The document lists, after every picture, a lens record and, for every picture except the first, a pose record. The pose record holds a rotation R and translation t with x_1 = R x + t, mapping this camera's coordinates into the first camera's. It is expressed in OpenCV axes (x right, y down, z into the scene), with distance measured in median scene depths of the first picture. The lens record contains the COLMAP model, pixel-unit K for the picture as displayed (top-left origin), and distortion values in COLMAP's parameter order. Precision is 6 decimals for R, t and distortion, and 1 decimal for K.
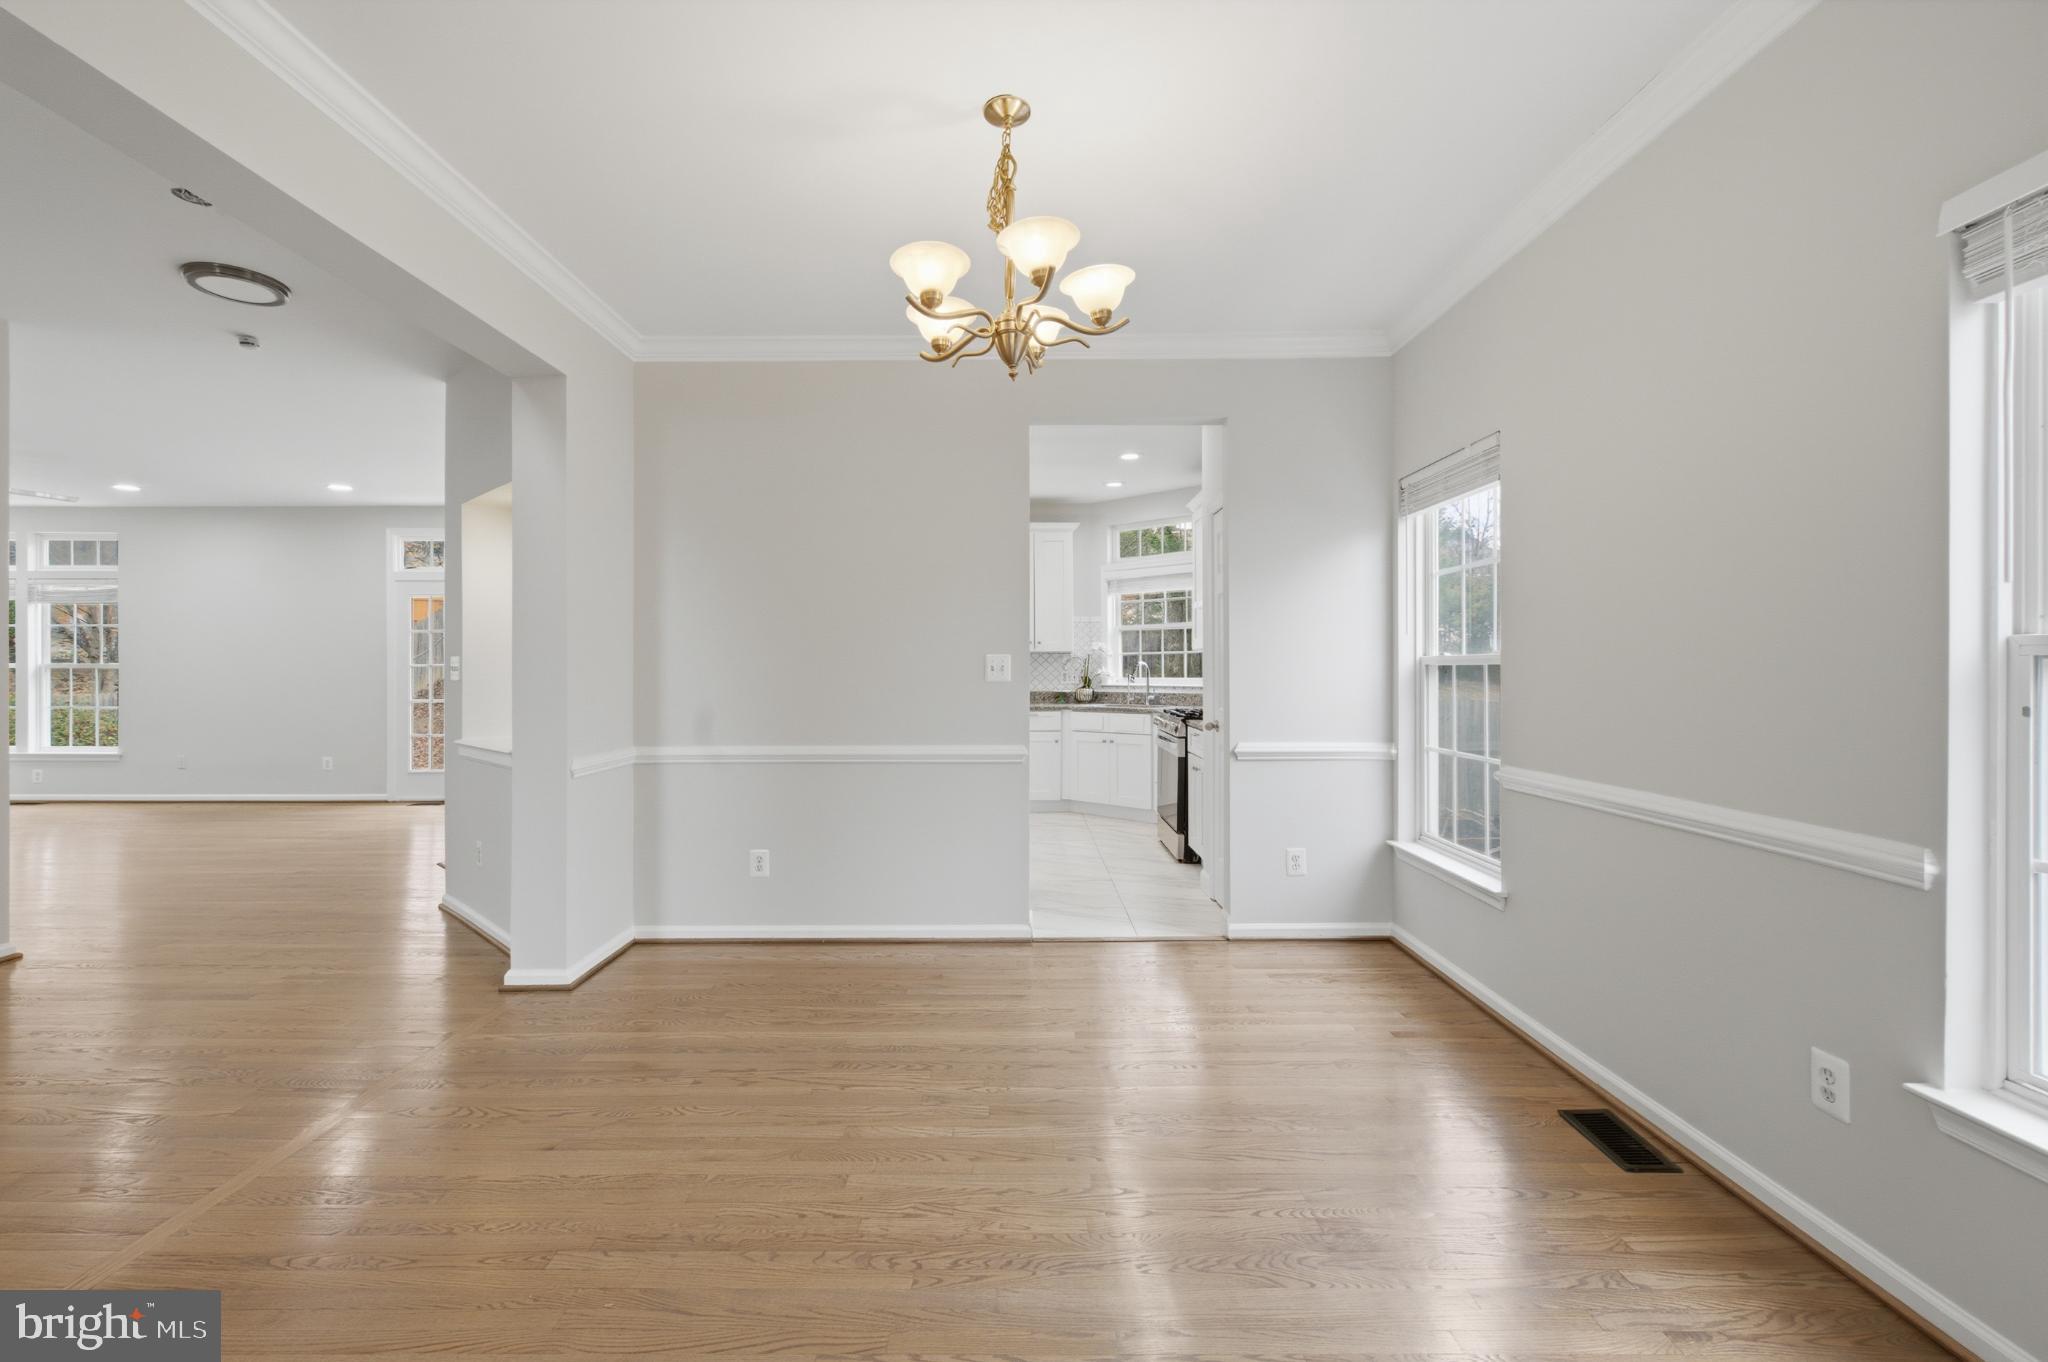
lens RADIAL K [[893.7, 0, 1015.9], [0, 893.7, 669.0], [0, 0, 1]] dist [0.005213, 0.000064]
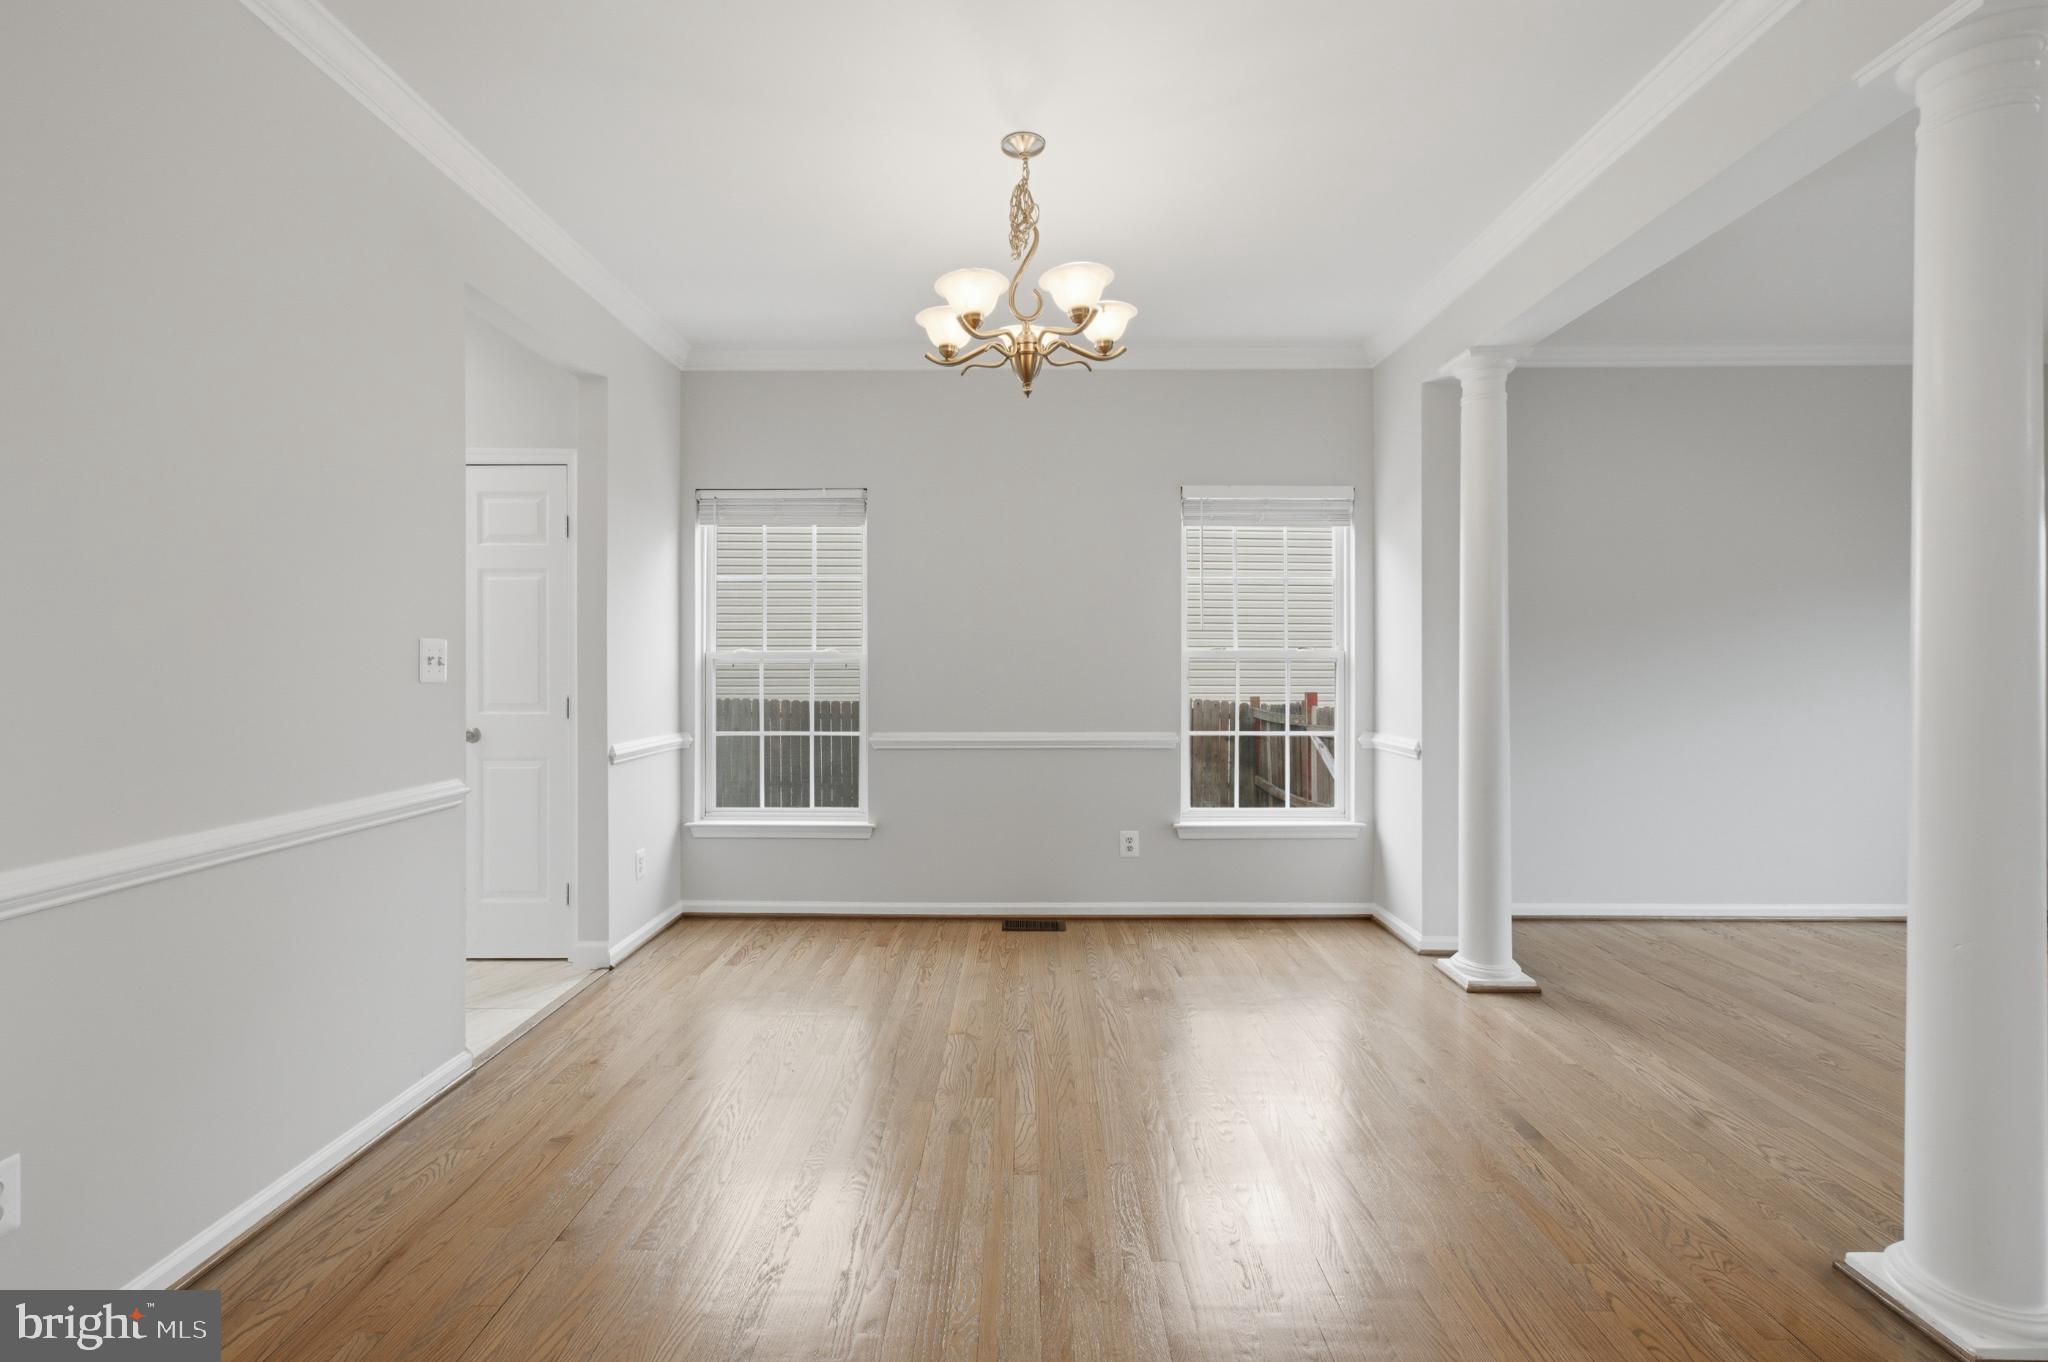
lens RADIAL K [[894.2, 0, 1013.4], [0, 894.2, 658.2], [0, 0, 1]] dist [0.001010, -0.000150]
pose [[0.014522, 0.006214, 0.999875, -0.610173], [-0.001041, 0.999980, -0.006200, 0.001190], [-0.999894, -0.000951, 0.014528, 0.557118]]
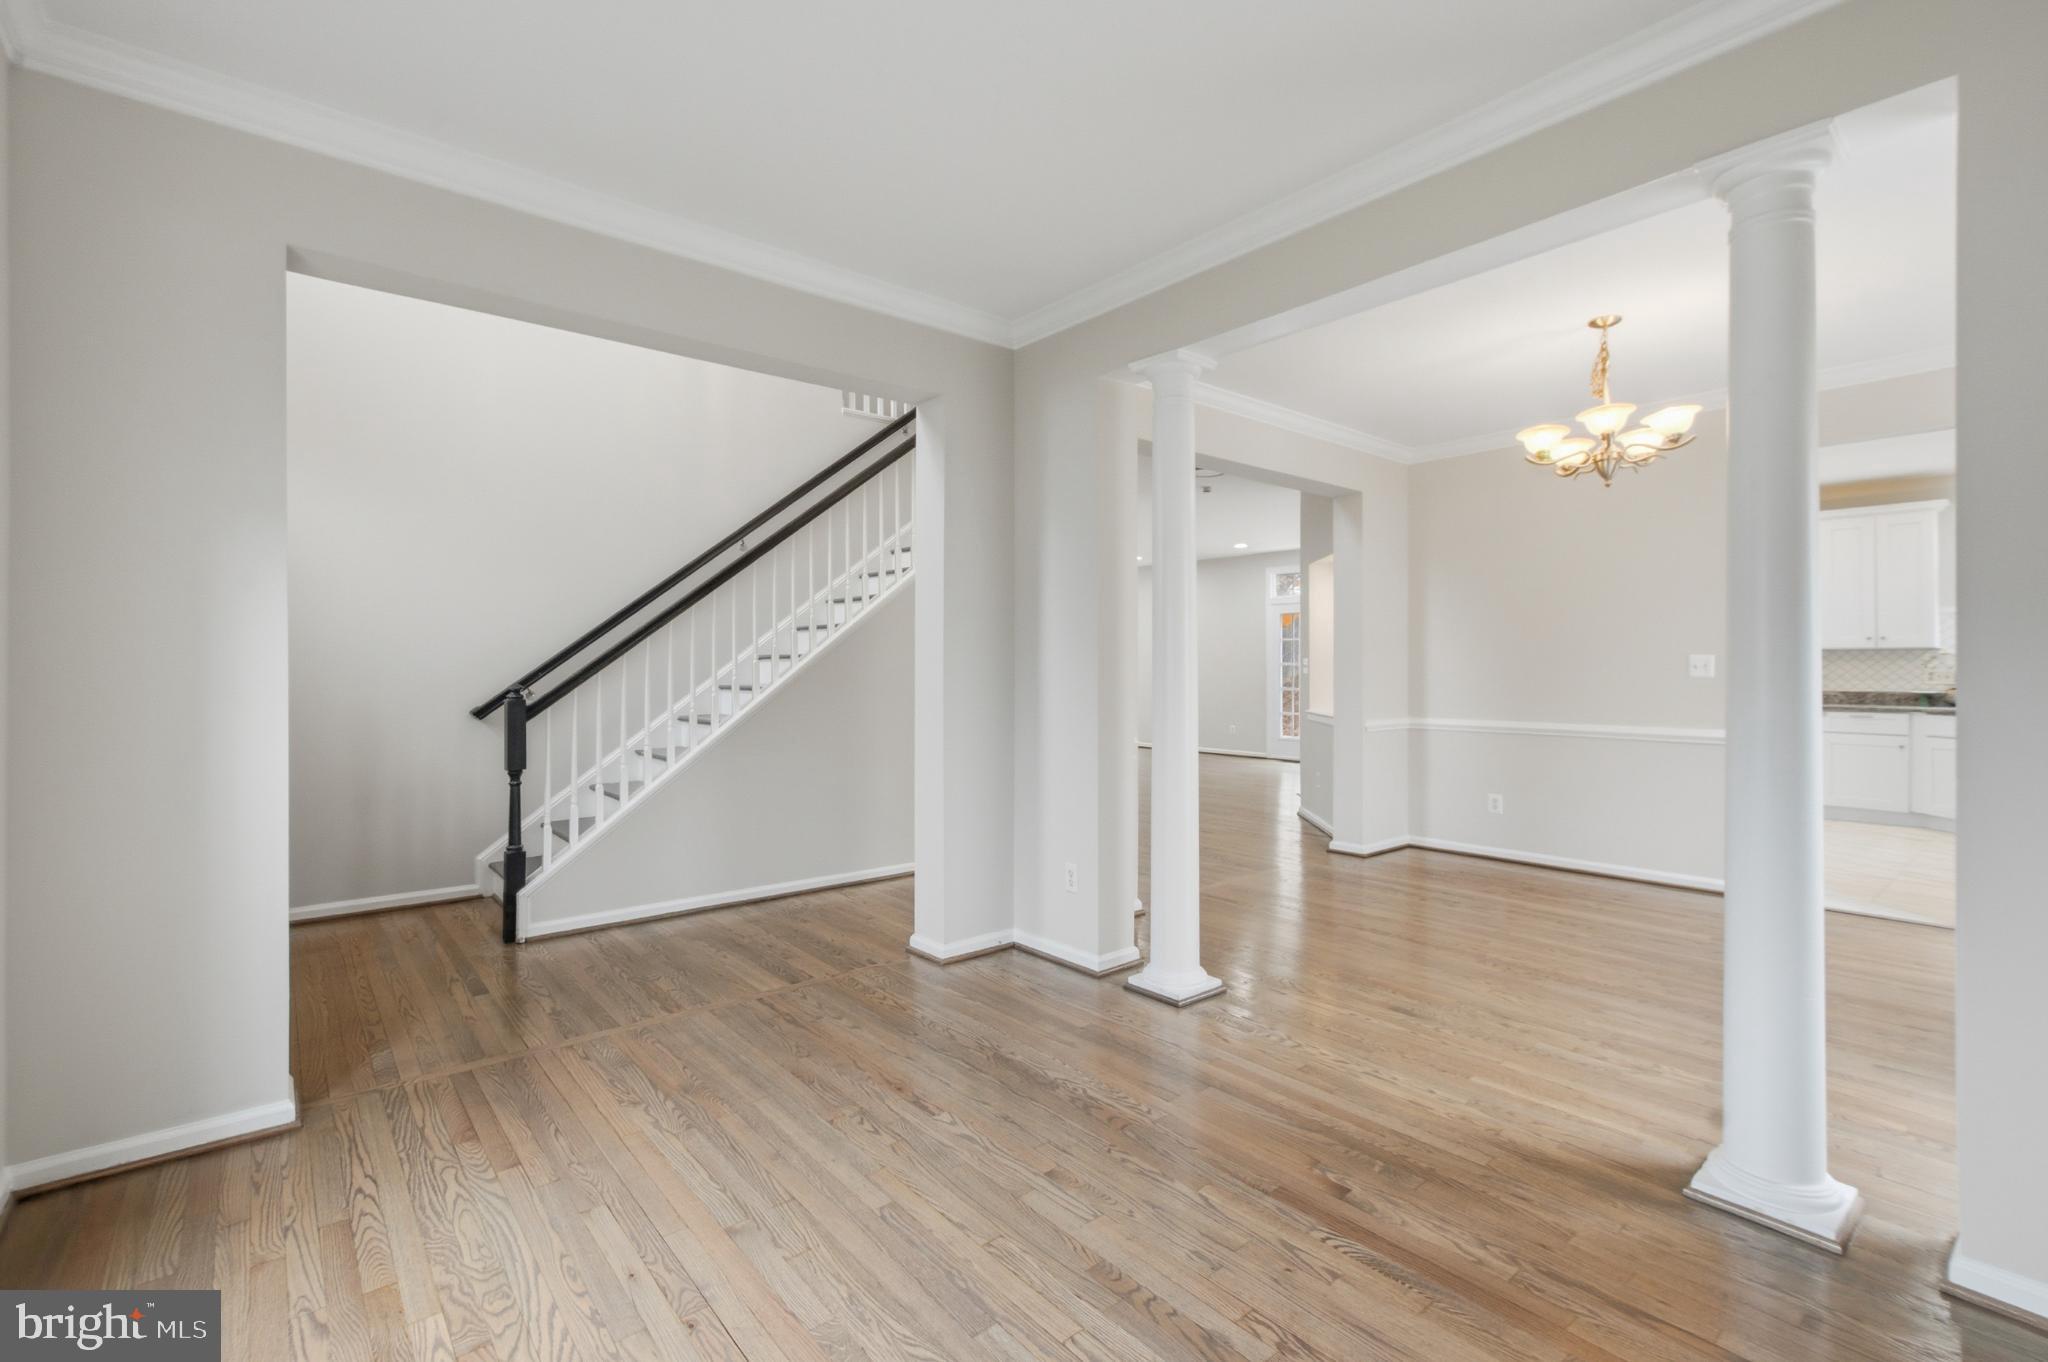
lens RADIAL K [[893.7, 0, 1015.9], [0, 893.7, 669.0], [0, 0, 1]] dist [0.005213, 0.000064]
pose [[0.637118, 0.003163, -0.770760, 0.313456], [0.000728, 0.999989, 0.004705, -0.003393], [0.770766, -0.003559, 0.637108, -0.475543]]
